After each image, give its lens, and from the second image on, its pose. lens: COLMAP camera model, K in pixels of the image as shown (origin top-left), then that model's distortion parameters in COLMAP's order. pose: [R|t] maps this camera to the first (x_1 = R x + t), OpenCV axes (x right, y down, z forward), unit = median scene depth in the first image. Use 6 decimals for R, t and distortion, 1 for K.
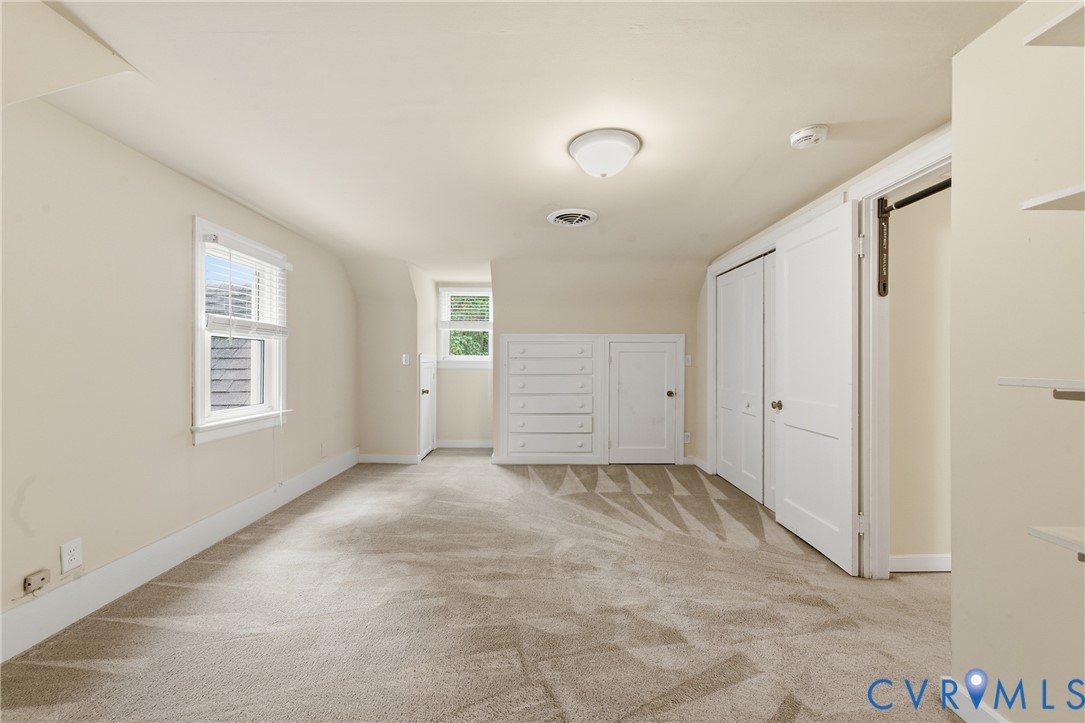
lens RADIAL K [[430.9, 0, 547.3], [0, 430.9, 363.5], [0, 0, 1]] dist [0.006835, -0.000583]
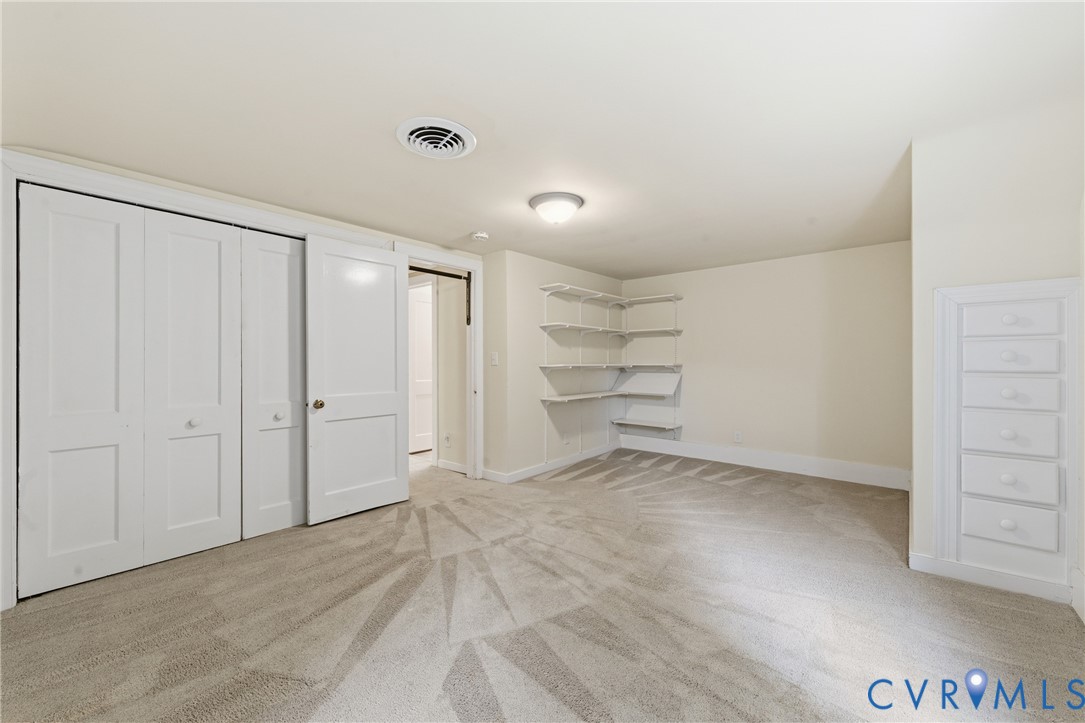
lens RADIAL K [[430.9, 0, 547.3], [0, 430.9, 363.5], [0, 0, 1]] dist [0.006835, -0.000583]
pose [[-0.745920, -0.003909, 0.666024, -0.796384], [-0.000638, 0.999987, 0.005154, -0.004006], [-0.666035, 0.003420, -0.745912, 2.113521]]
